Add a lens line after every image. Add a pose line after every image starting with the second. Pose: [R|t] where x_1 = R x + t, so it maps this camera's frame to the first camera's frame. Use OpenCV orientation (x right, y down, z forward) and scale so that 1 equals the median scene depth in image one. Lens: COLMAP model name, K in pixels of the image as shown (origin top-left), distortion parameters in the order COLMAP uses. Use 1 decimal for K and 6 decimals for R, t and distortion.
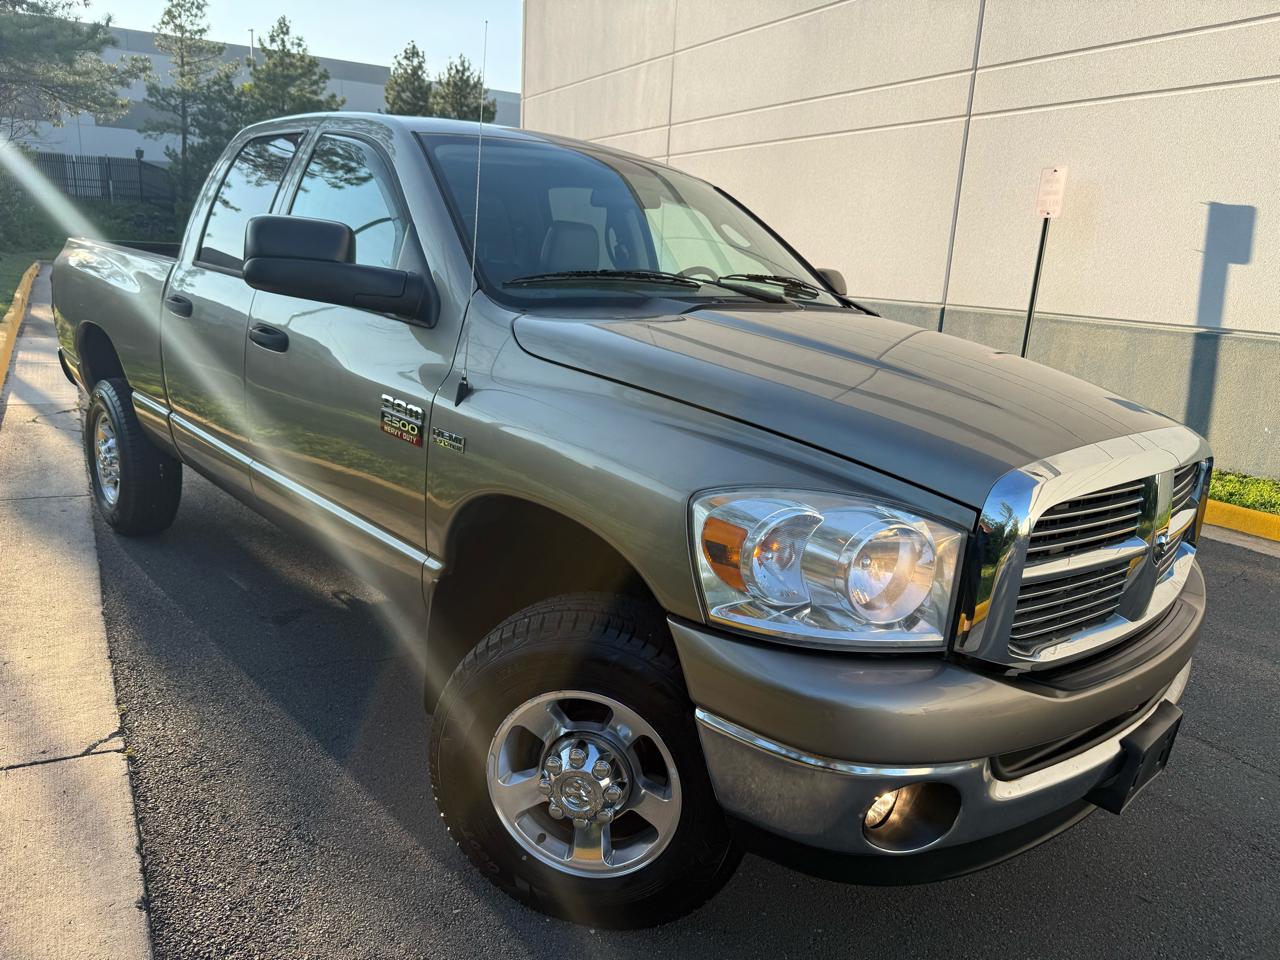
lens RADIAL K [[904.0, 0, 641.4], [0, 904.0, 482.1], [0, 0, 1]] dist [0.005439, -0.012811]
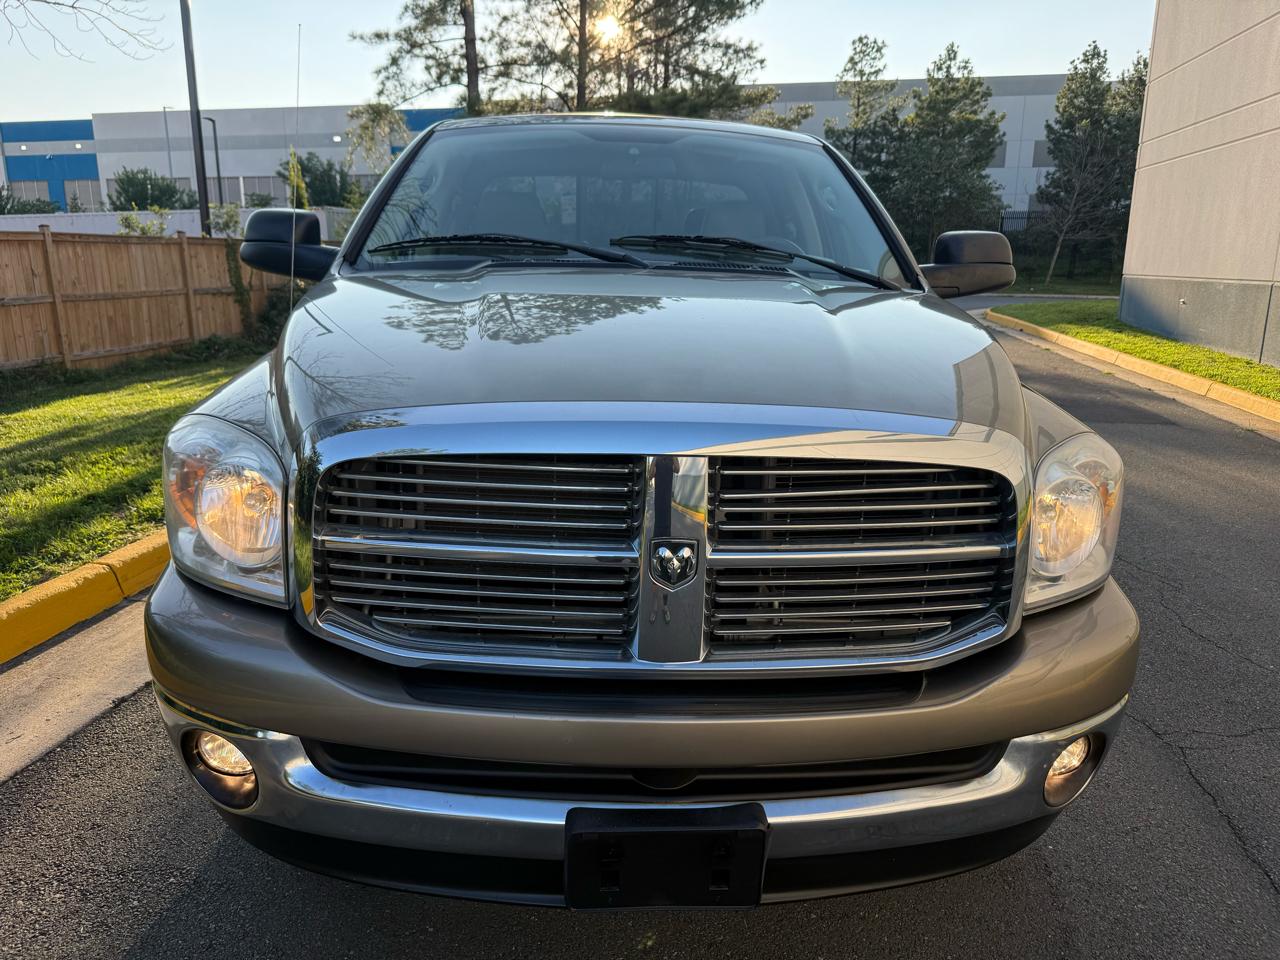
lens RADIAL K [[904.0, 0, 634.5], [0, 904.0, 479.0], [0, 0, 1]] dist [0.005439, -0.012811]
pose [[0.755088, 0.106676, -0.646886, 0.404423], [-0.124443, 0.992057, 0.018339, 0.003638], [0.643705, 0.066653, 0.762366, 0.181072]]
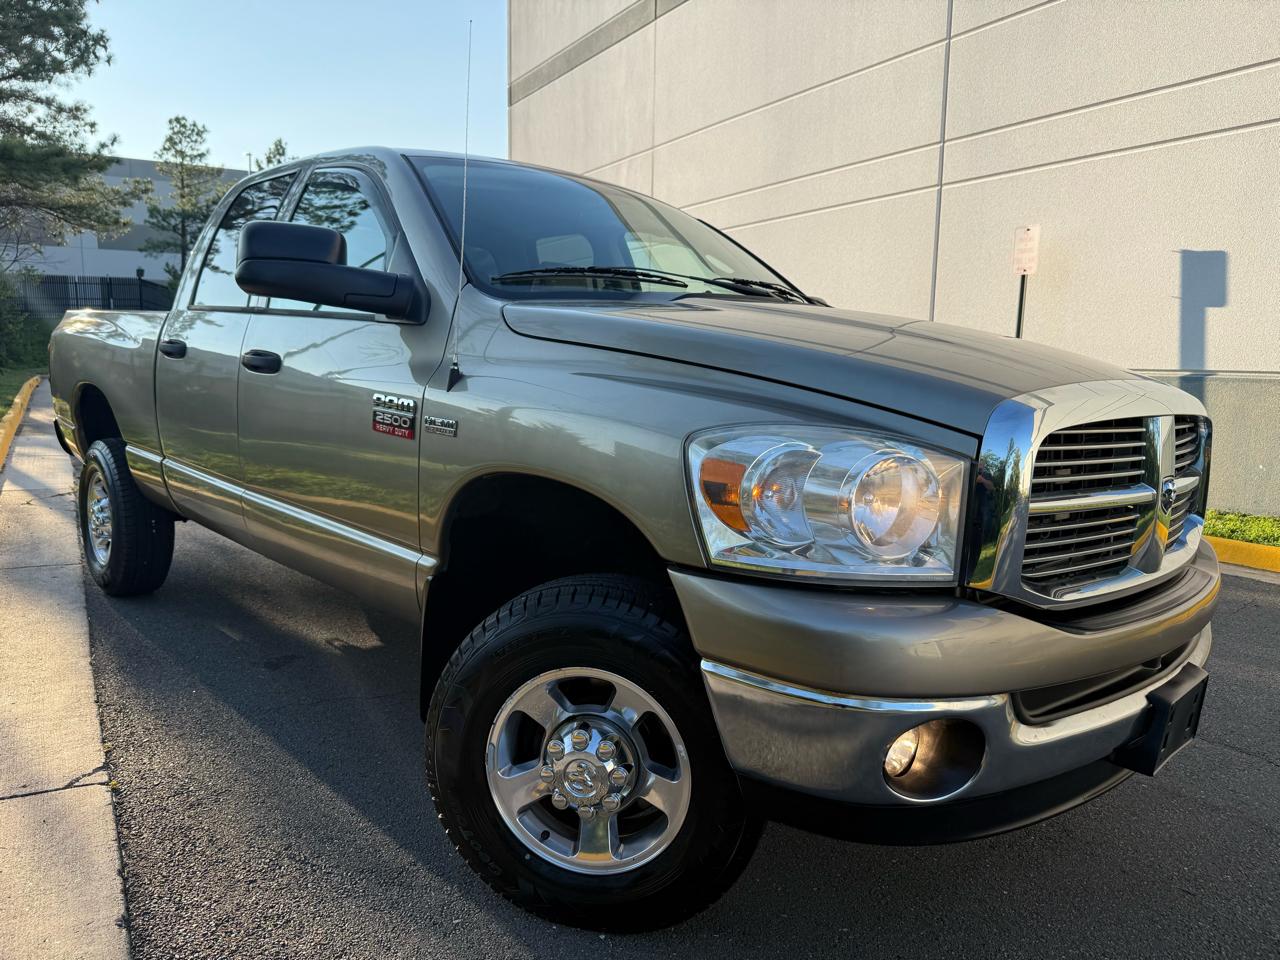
lens RADIAL K [[904.0, 0, 634.5], [0, 904.0, 483.3], [0, 0, 1]] dist [0.005439, -0.012811]
pose [[0.999271, -0.038189, -0.000189, -0.001320], [0.037958, 0.993743, -0.105047, 0.062146], [0.004199, 0.104964, 0.994467, 0.009571]]
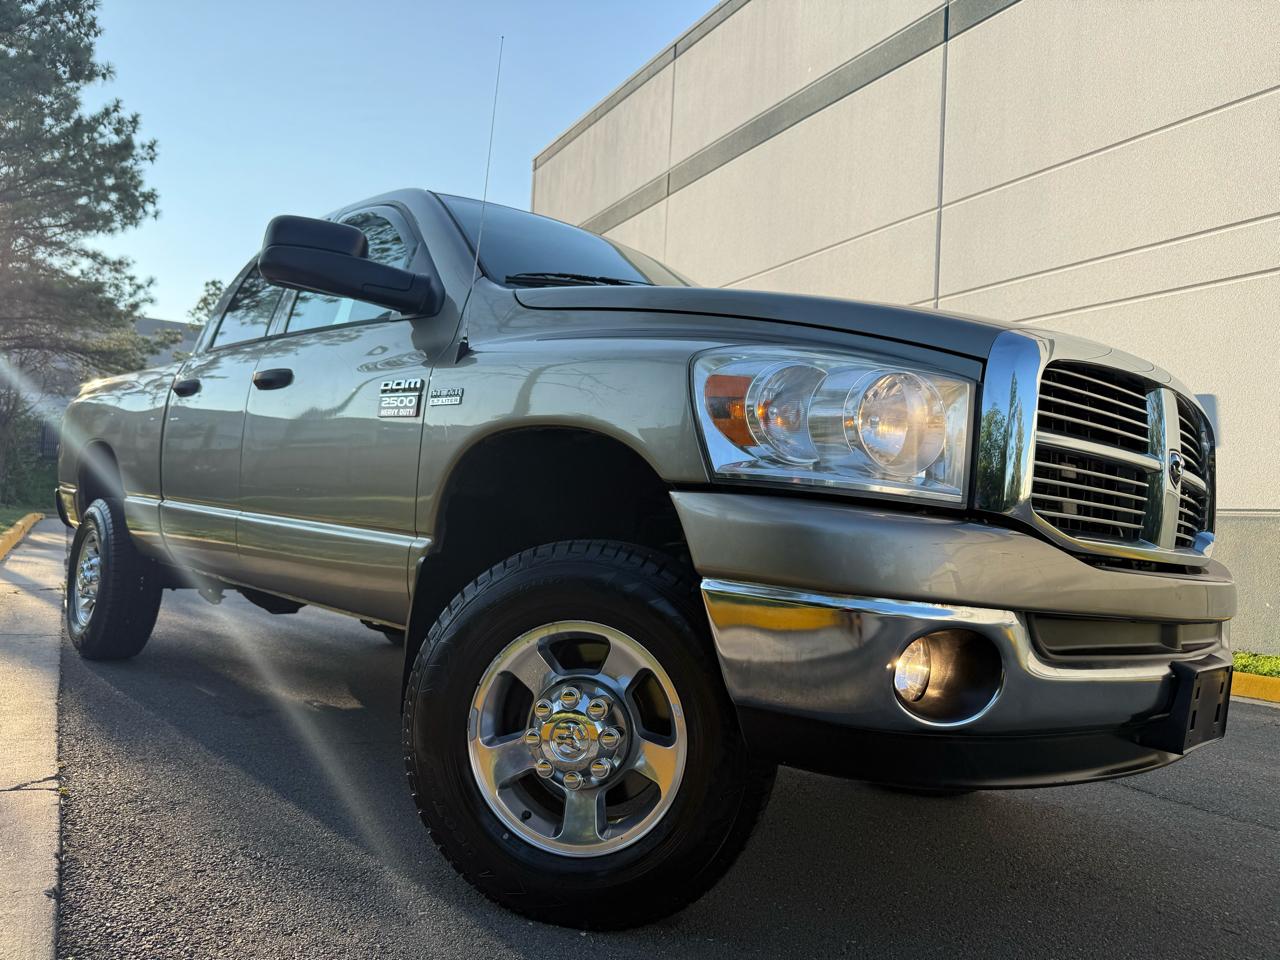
lens RADIAL K [[904.0, 0, 636.3], [0, 904.0, 484.1], [0, 0, 1]] dist [0.005439, -0.012811]
pose [[0.999986, -0.000932, 0.005282, -0.004326], [0.002429, 0.956673, -0.291153, 0.163087], [-0.004781, 0.291162, 0.956662, 0.035546]]
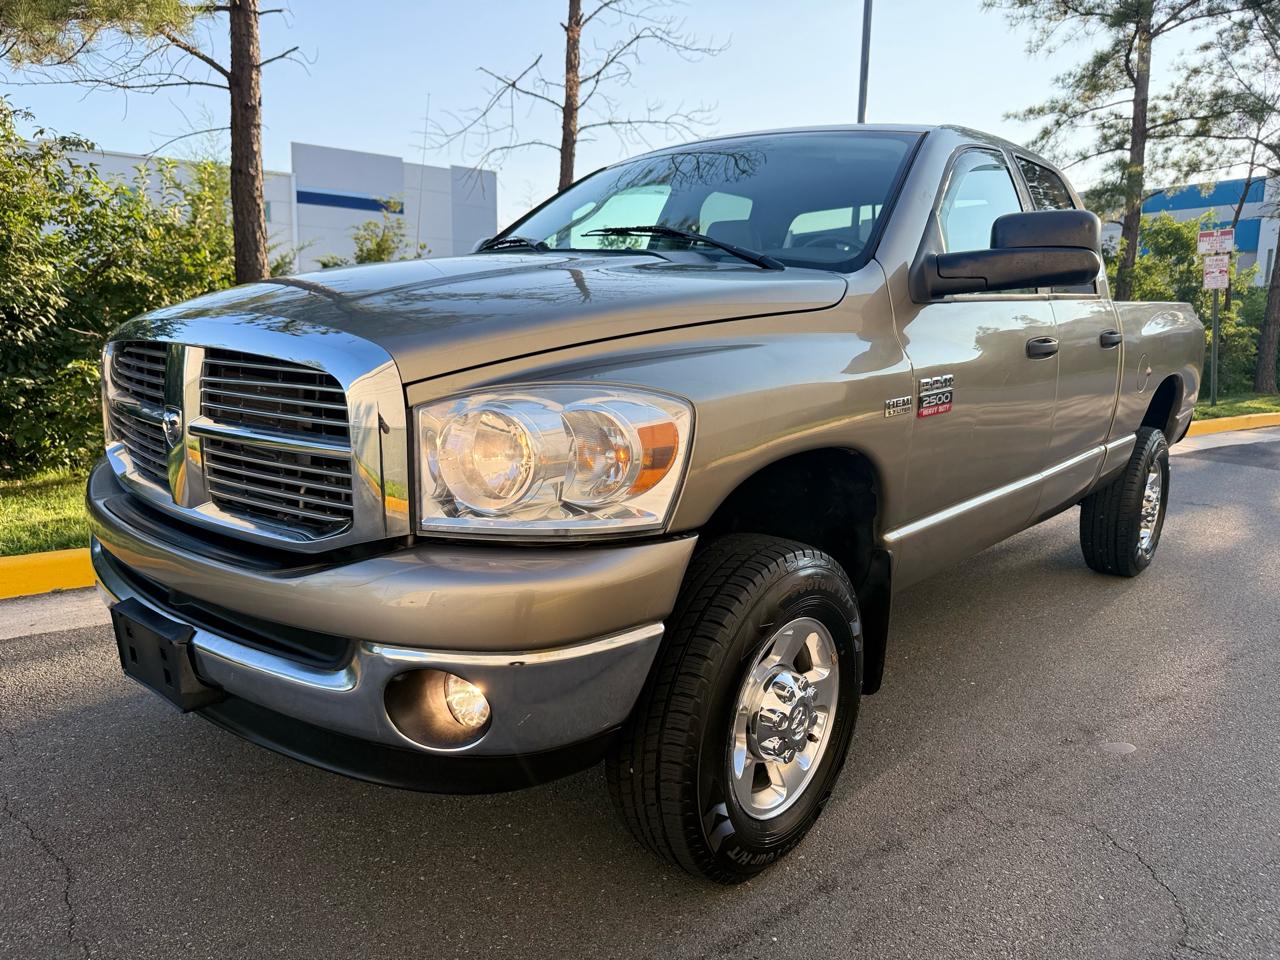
lens RADIAL K [[904.0, 0, 636.3], [0, 904.0, 476.1], [0, 0, 1]] dist [0.005439, -0.012811]
pose [[0.095215, 0.099103, -0.990511, 0.648616], [-0.255429, 0.964150, 0.071912, -0.024794], [0.962128, 0.246158, 0.117115, 0.585724]]
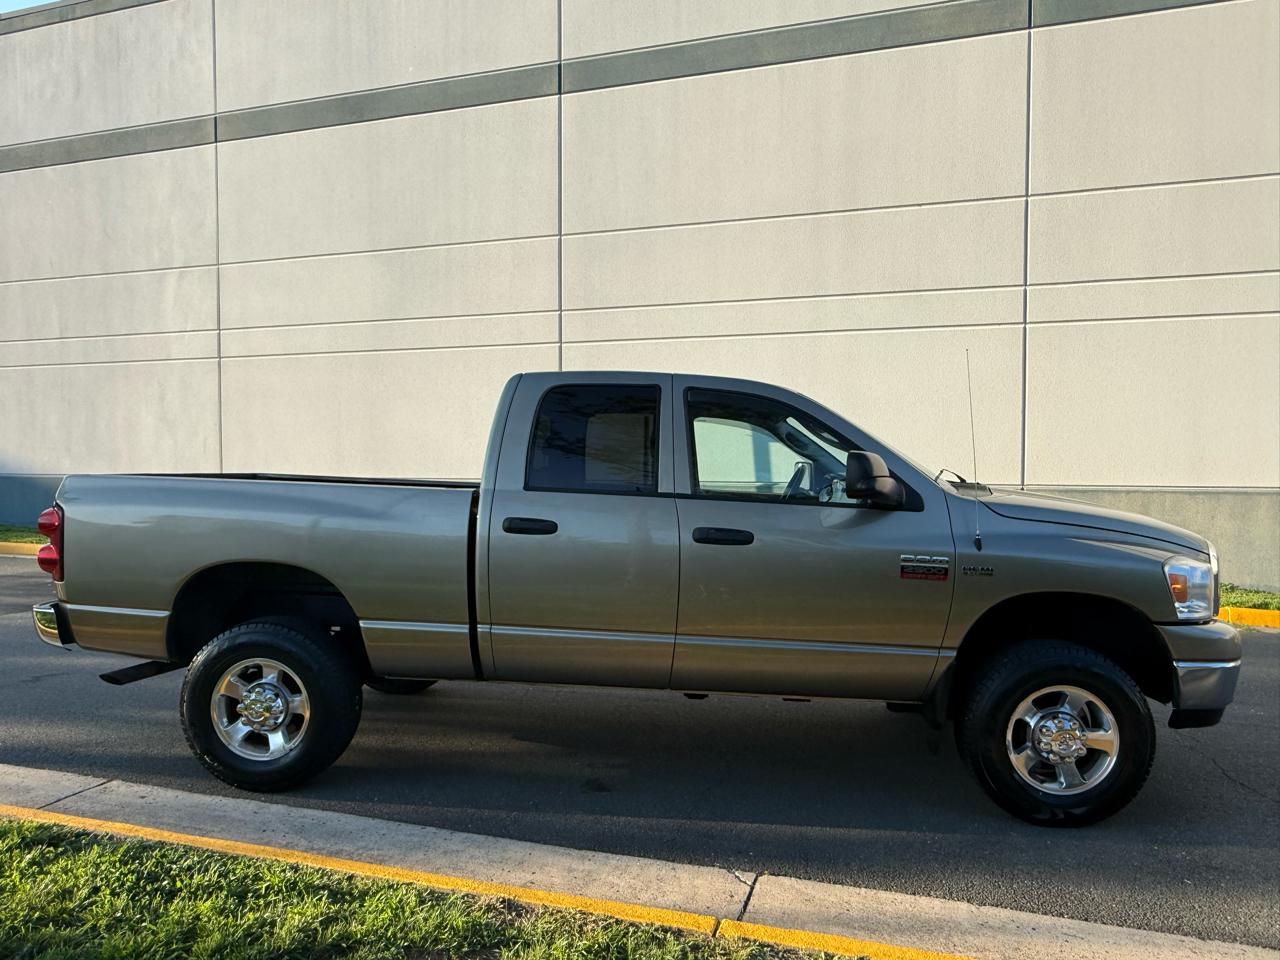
lens RADIAL K [[845.3, 0, 640.6], [0, 845.3, 477.0], [0, 0, 1]] dist [-0.003129, 0.000085]
pose [[0.749022, -0.069203, 0.658921, -0.844682], [0.196797, 0.972883, -0.121531, -0.071970], [-0.632642, 0.220703, 0.742330, 0.070527]]
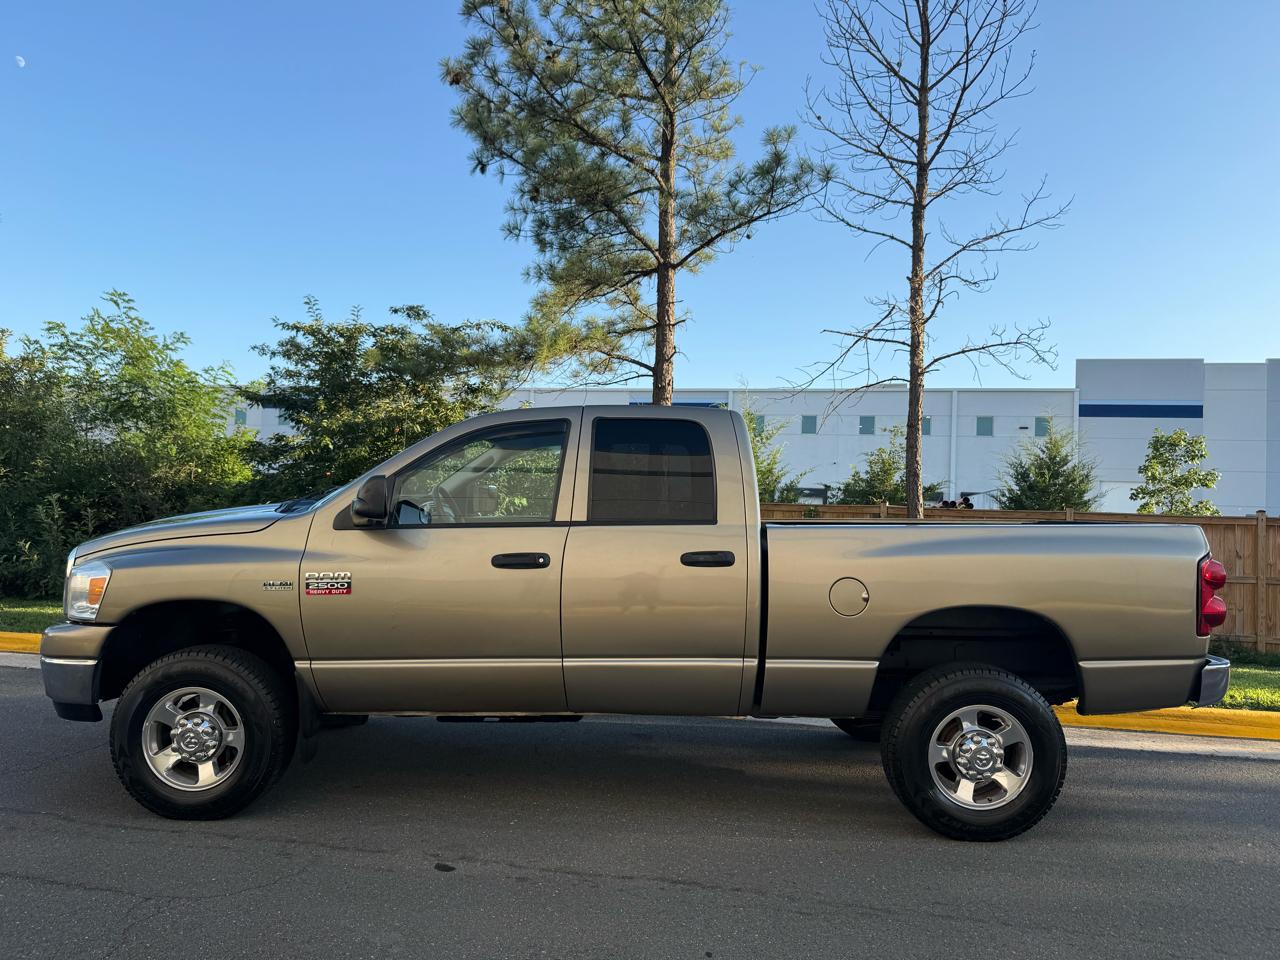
lens RADIAL K [[904.0, 0, 635.8], [0, 904.0, 473.5], [0, 0, 1]] dist [0.005439, -0.012811]
pose [[-0.692195, -0.117792, -0.712033, 0.585314], [-0.242951, 0.967041, 0.076203, -0.318043], [0.679589, 0.225736, -0.697998, 1.586135]]
